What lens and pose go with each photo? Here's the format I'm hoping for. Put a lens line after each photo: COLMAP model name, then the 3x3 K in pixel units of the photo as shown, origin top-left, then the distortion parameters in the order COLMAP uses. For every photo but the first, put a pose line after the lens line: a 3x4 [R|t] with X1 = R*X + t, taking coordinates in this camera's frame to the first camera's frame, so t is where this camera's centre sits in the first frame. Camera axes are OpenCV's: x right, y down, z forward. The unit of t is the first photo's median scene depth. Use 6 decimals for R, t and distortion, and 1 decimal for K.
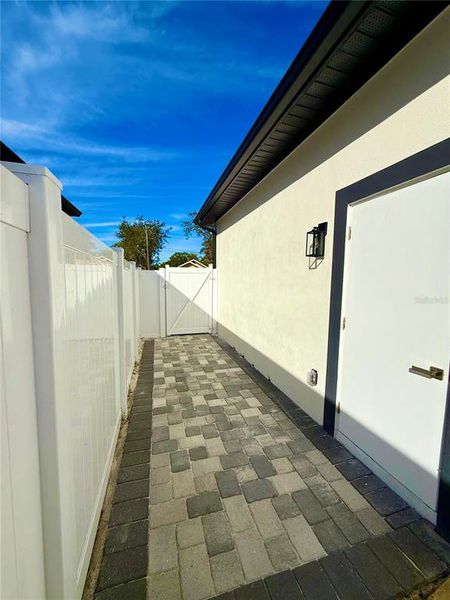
lens RADIAL K [[238.5, 0, 225.3], [0, 238.5, 298.4], [0, 0, 1]] dist [-0.002954, 0.000005]
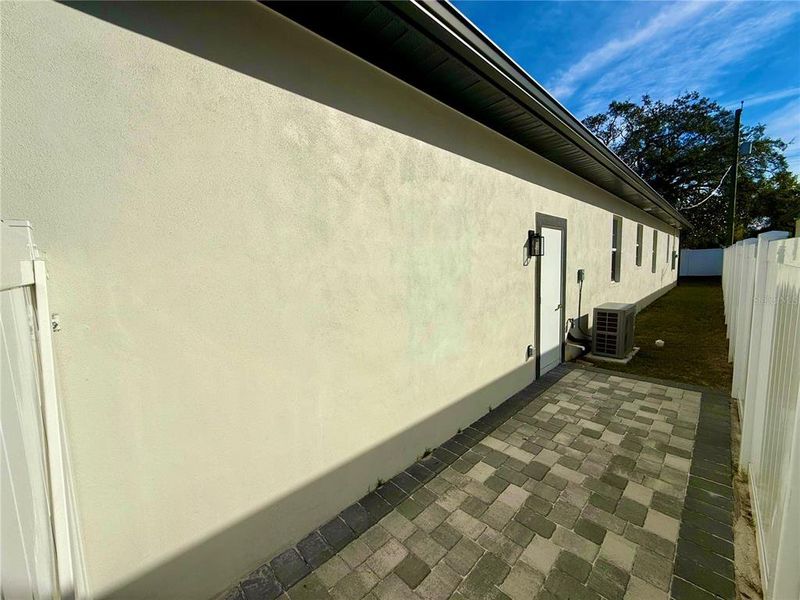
lens RADIAL K [[318.0, 0, 402.5], [0, 318.0, 300.7], [0, 0, 1]] dist [-0.002954, 0.000005]
pose [[-0.483355, -0.087385, 0.871052, -0.614489], [0.100443, 0.982898, 0.154343, -0.211380], [-0.869643, 0.162094, -0.466311, 1.936962]]
